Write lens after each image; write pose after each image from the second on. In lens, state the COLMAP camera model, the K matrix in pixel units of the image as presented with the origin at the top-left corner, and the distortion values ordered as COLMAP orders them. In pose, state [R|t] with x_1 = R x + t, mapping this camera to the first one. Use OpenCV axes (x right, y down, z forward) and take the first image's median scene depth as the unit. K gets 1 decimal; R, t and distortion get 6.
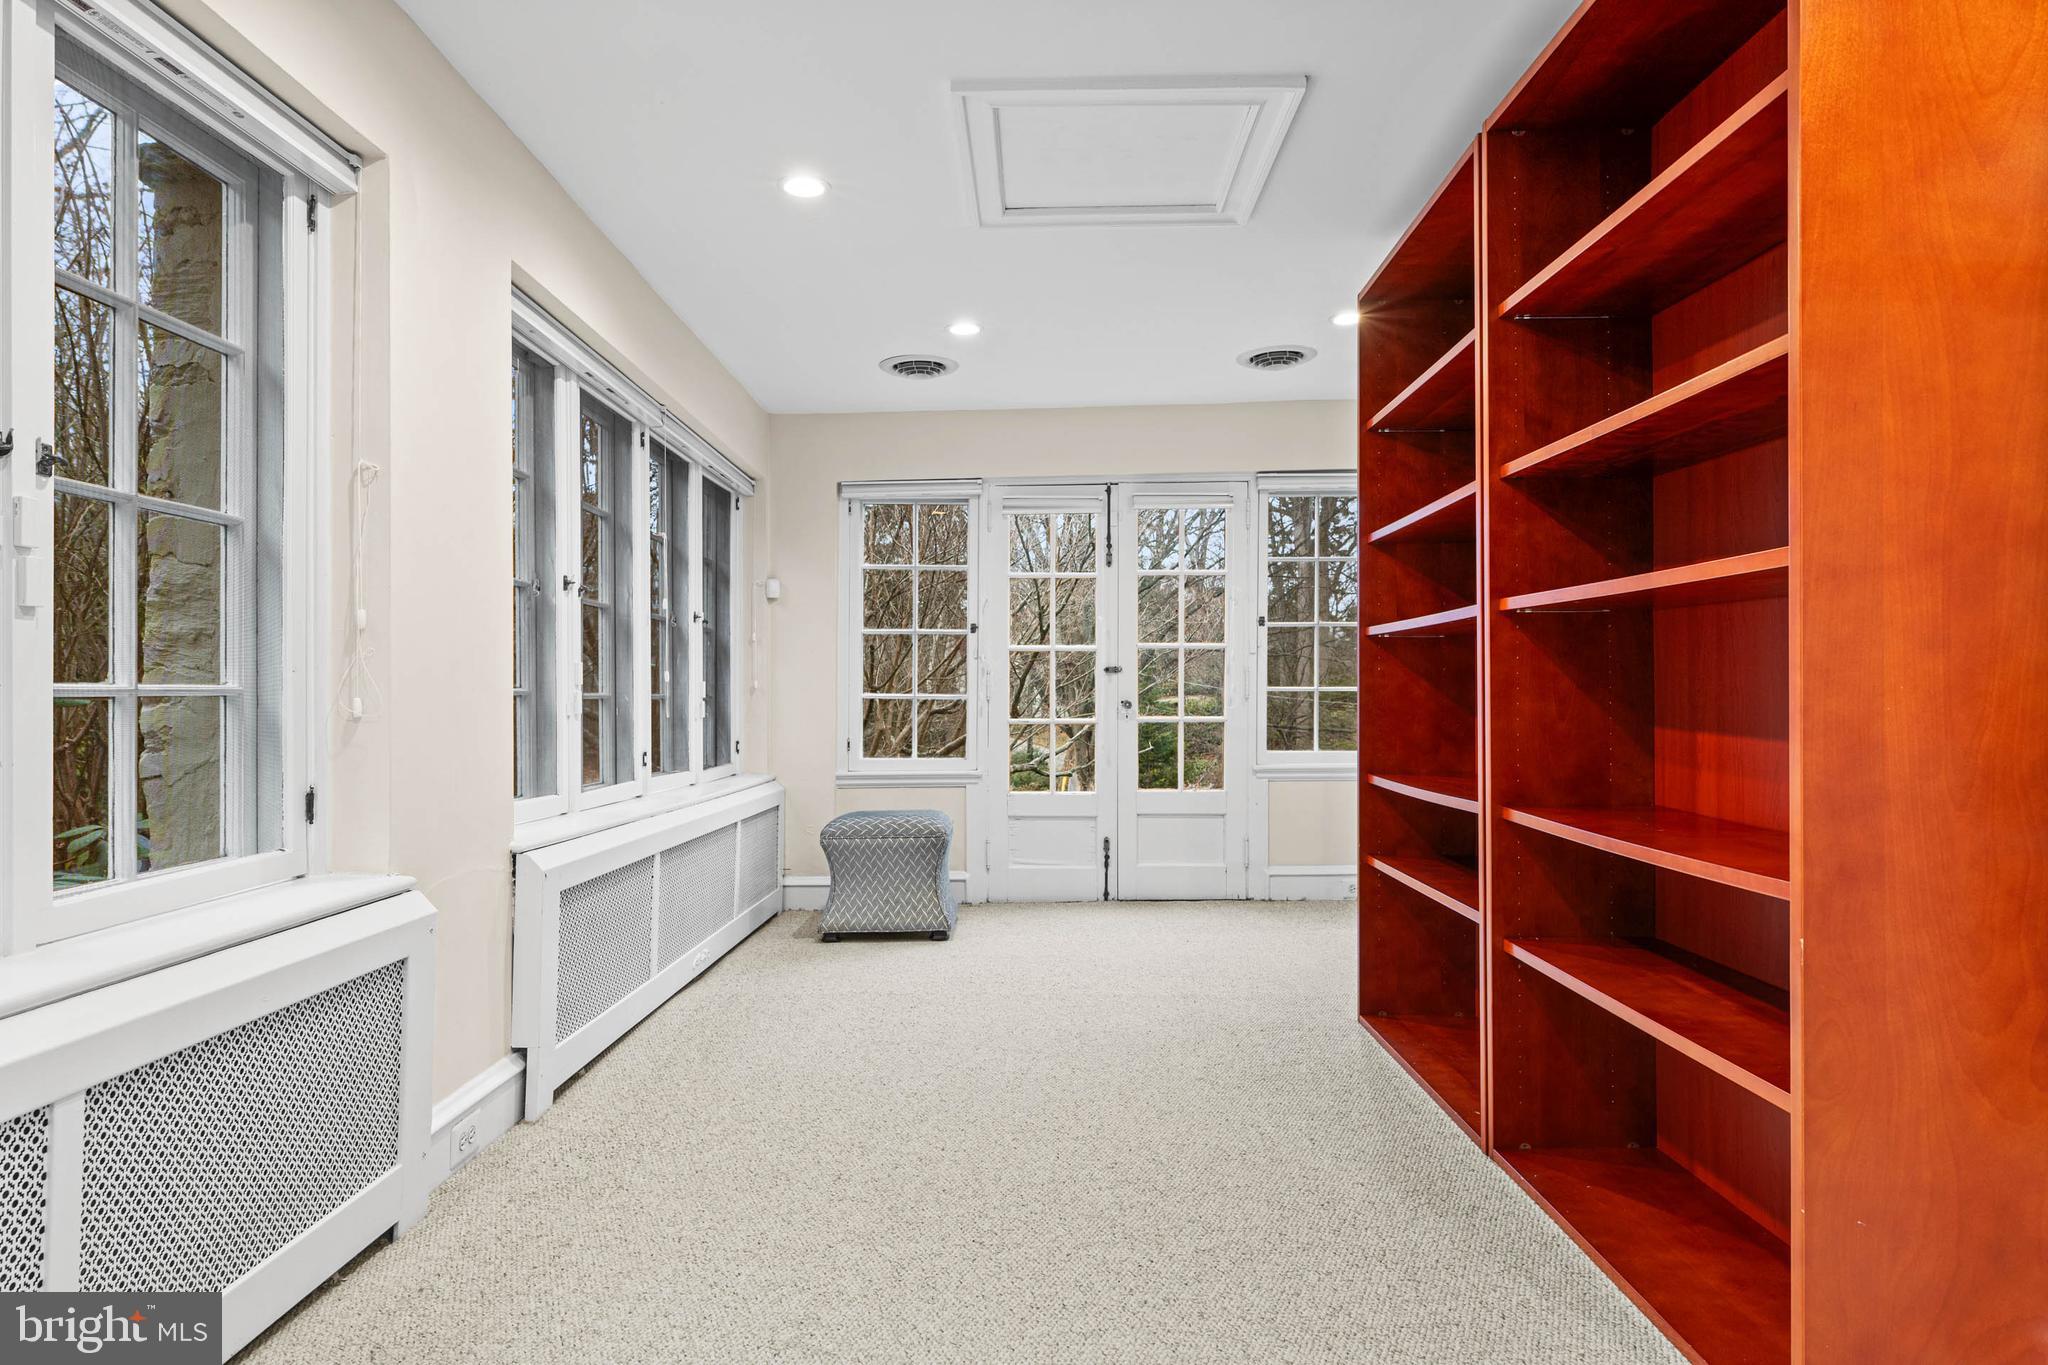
lens RADIAL K [[1177.2, 0, 1023.3], [0, 1177.2, 688.7], [0, 0, 1]] dist [0.000465, -0.000133]
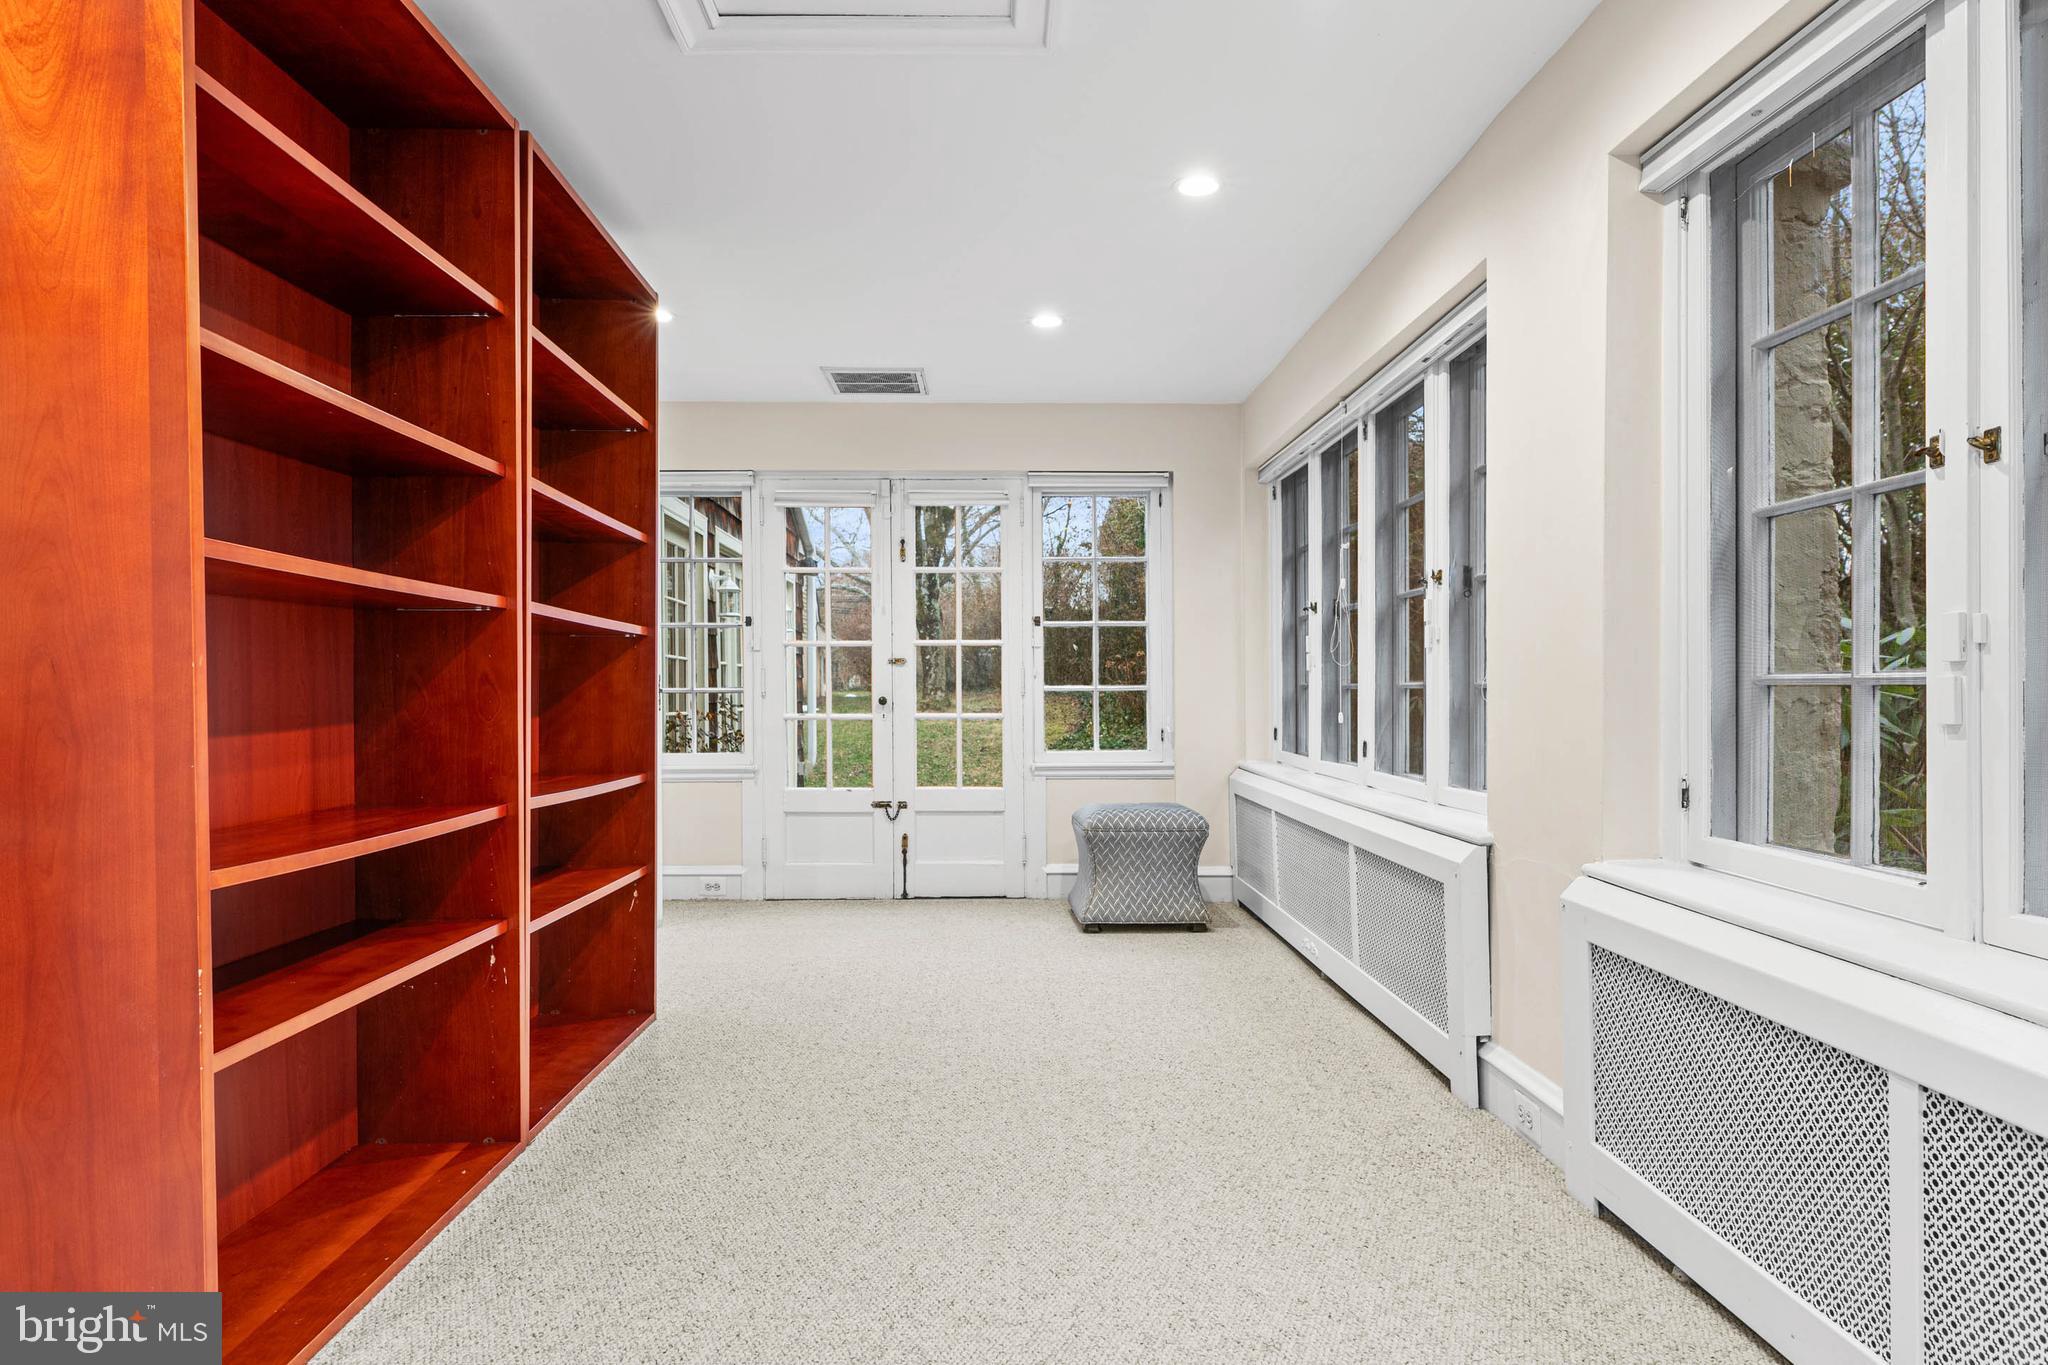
lens RADIAL K [[1177.2, 0, 1018.6], [0, 1177.2, 691.9], [0, 0, 1]] dist [0.000465, -0.000133]
pose [[-0.999214, 0.005262, -0.039298, 0.009247], [0.005472, 0.999971, -0.005251, 0.012570], [0.039269, -0.005462, -0.999214, 1.999733]]
